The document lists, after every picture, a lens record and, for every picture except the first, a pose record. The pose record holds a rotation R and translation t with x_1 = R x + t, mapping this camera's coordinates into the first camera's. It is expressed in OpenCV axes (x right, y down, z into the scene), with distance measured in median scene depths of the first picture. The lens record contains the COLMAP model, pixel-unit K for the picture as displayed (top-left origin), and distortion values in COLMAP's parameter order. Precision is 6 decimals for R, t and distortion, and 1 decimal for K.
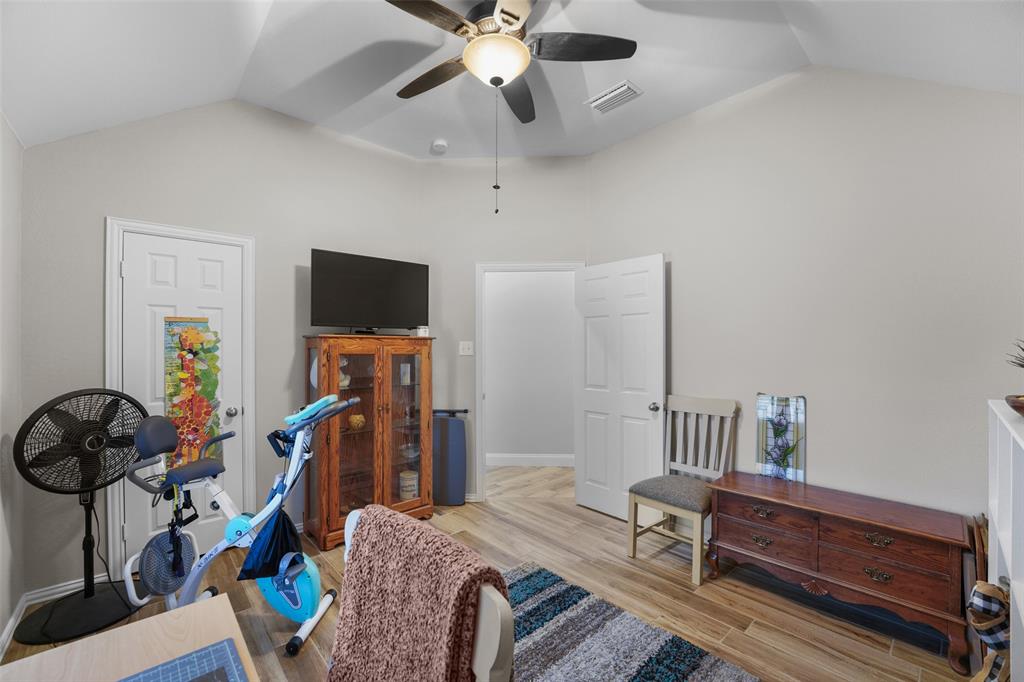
lens RADIAL K [[407.0, 0, 506.7], [0, 407.0, 341.3], [0, 0, 1]] dist [0.002687, -0.000019]
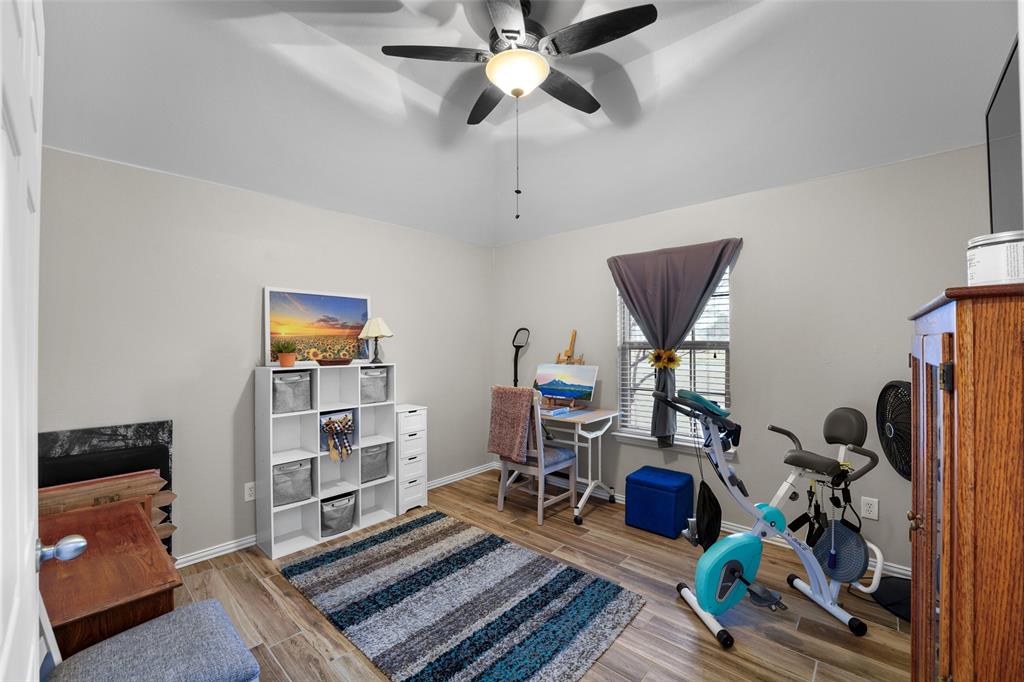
lens RADIAL K [[407.0, 0, 506.7], [0, 407.0, 341.3], [0, 0, 1]] dist [0.002687, -0.000019]
pose [[-0.995943, 0.002770, -0.089945, 0.099204], [0.003672, 0.999945, -0.009864, 0.021816], [0.089913, -0.010154, -0.995898, 2.015128]]
